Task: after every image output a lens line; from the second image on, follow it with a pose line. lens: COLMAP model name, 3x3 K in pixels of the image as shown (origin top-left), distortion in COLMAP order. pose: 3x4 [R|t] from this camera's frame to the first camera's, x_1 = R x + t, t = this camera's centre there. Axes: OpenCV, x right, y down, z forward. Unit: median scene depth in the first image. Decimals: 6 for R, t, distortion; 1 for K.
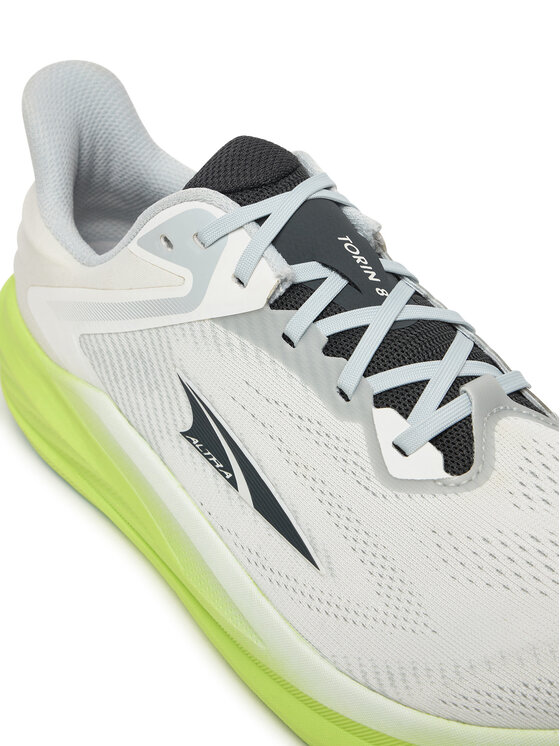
lens RADIAL K [[1547.0, 0, 280.0], [0, 1547.0, 373.0], [0, 0, 1]] dist [-0.115175, -0.175516]
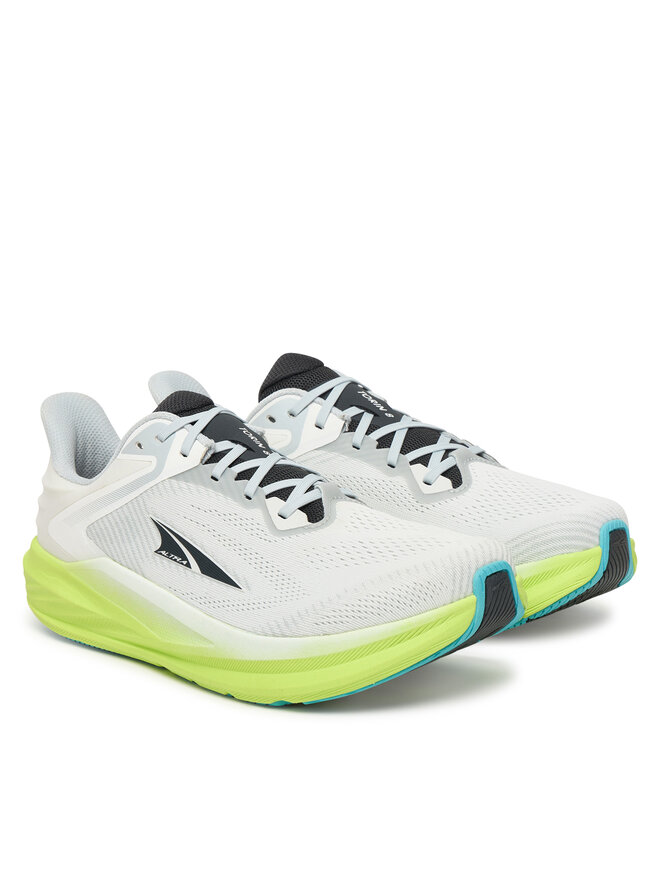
lens RADIAL K [[1899.6, 0, 330.0], [0, 1899.6, 440.0], [0, 0, 1]] dist [-0.005993, -0.087969]
pose [[0.994265, -0.074916, 0.076321, -0.024666], [0.099592, 0.908657, -0.405491, 0.801954], [-0.038972, 0.410767, 0.910907, -0.939749]]
